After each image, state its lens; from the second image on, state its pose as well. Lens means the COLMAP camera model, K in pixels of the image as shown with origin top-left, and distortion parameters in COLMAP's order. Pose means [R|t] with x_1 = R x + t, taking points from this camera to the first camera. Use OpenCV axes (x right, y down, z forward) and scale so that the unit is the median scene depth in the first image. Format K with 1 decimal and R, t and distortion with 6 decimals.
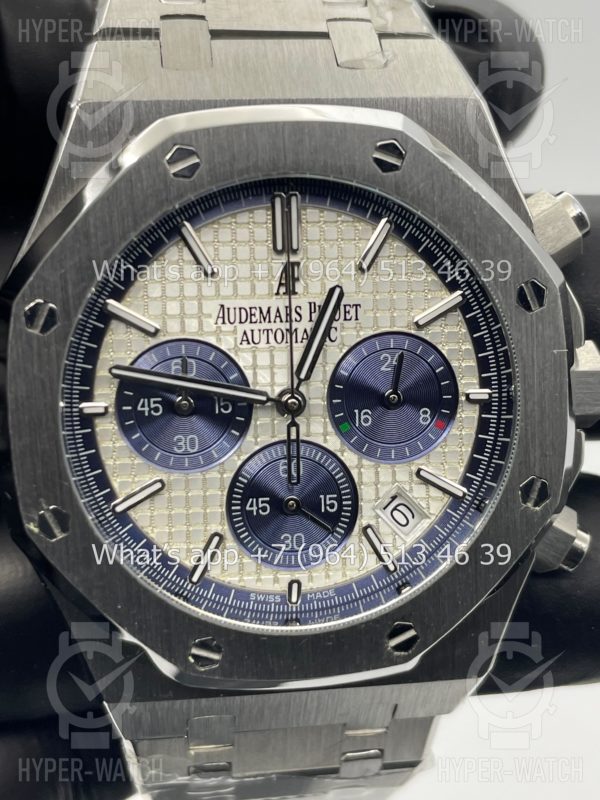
lens RADIAL K [[1268.7, 0, 297.8], [0, 1268.7, 396.1], [0, 0, 1]] dist [0.118211, 0.000000]
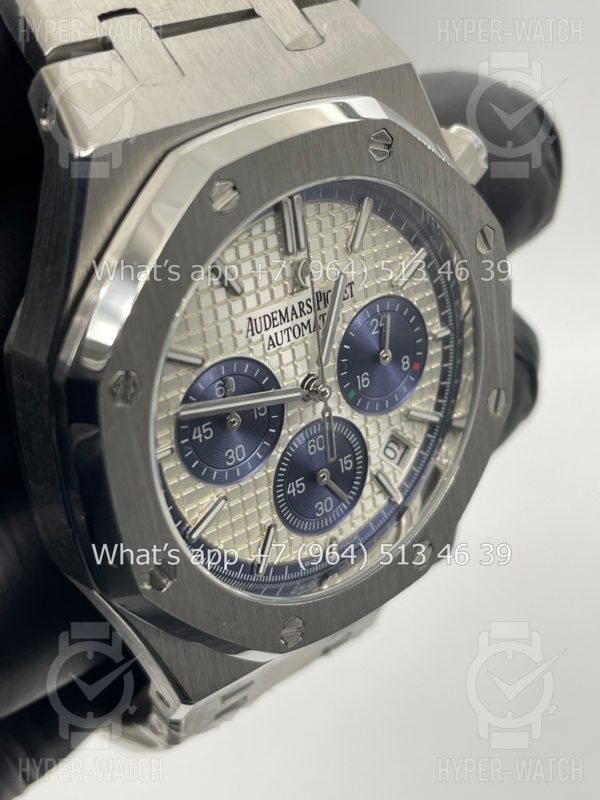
lens RADIAL K [[1268.7, 0, 296.4], [0, 1268.7, 400.0], [0, 0, 1]] dist [0.118211, 0.000000]
pose [[0.844757, -0.280519, 0.455735, -0.500196], [0.161544, 0.945546, 0.282571, -0.285815], [-0.510185, -0.165083, 0.844073, 0.117025]]
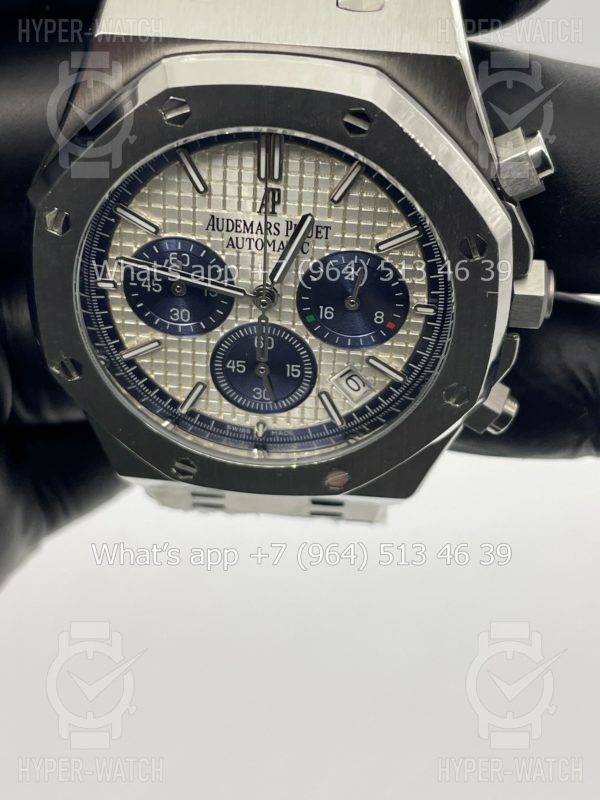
lens RADIAL K [[1268.7, 0, 298.3], [0, 1268.7, 400.0], [0, 0, 1]] dist [0.118211, 0.000000]
pose [[0.976249, 0.165911, -0.139322, 0.209420], [-0.088774, 0.892949, 0.441318, -0.443013], [0.197627, -0.418468, 0.886470, -0.105811]]
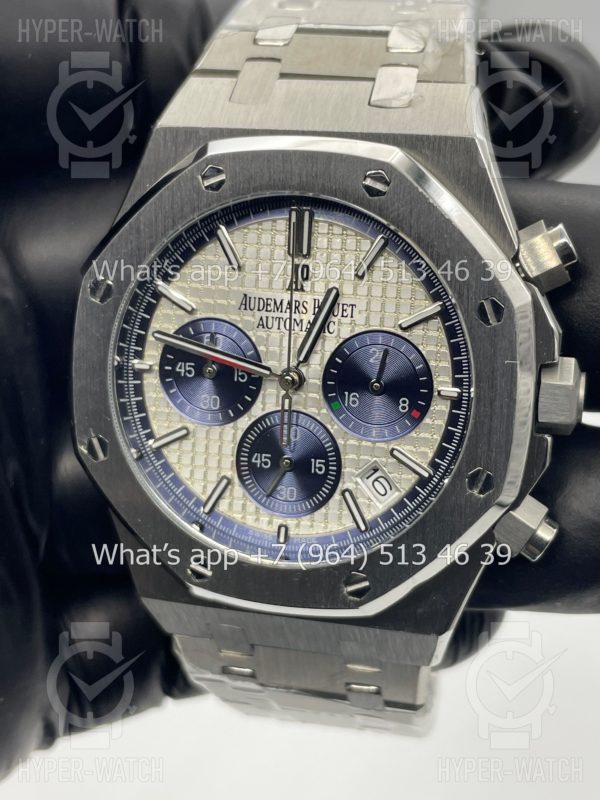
lens RADIAL K [[1268.7, 0, 299.5], [0, 1268.7, 396.5], [0, 0, 1]] dist [0.118211, 0.000000]
pose [[0.926781, 0.123040, -0.354878, 0.436116], [-0.118923, 0.992339, 0.033482, -0.020277], [0.356279, 0.011172, 0.934313, -0.136435]]
